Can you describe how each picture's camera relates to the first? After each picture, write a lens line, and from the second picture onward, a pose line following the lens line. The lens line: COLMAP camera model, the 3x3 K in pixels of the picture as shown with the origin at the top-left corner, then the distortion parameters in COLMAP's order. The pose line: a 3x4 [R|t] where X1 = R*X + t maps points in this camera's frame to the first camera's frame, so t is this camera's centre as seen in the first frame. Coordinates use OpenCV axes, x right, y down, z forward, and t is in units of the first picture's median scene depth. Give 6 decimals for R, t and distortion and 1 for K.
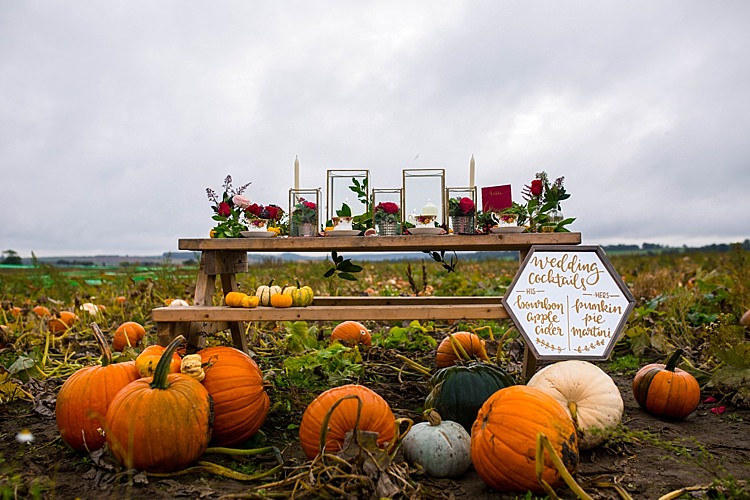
lens RADIAL K [[759.0, 0, 375.0], [0, 759.0, 250.0], [0, 0, 1]] dist [-0.115181, -0.007717]
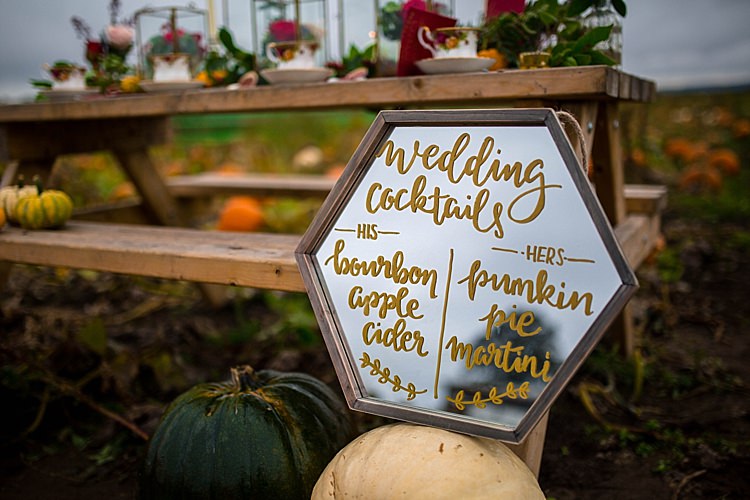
lens RADIAL K [[777.0, 0, 375.0], [0, 777.0, 250.0], [0, 0, 1]] dist [-0.086713, 0.013575]
pose [[0.898761, 0.060925, -0.434184, 0.384328], [0.035025, 0.977156, 0.209617, -0.019916], [0.437037, -0.203603, 0.876096, 0.646591]]
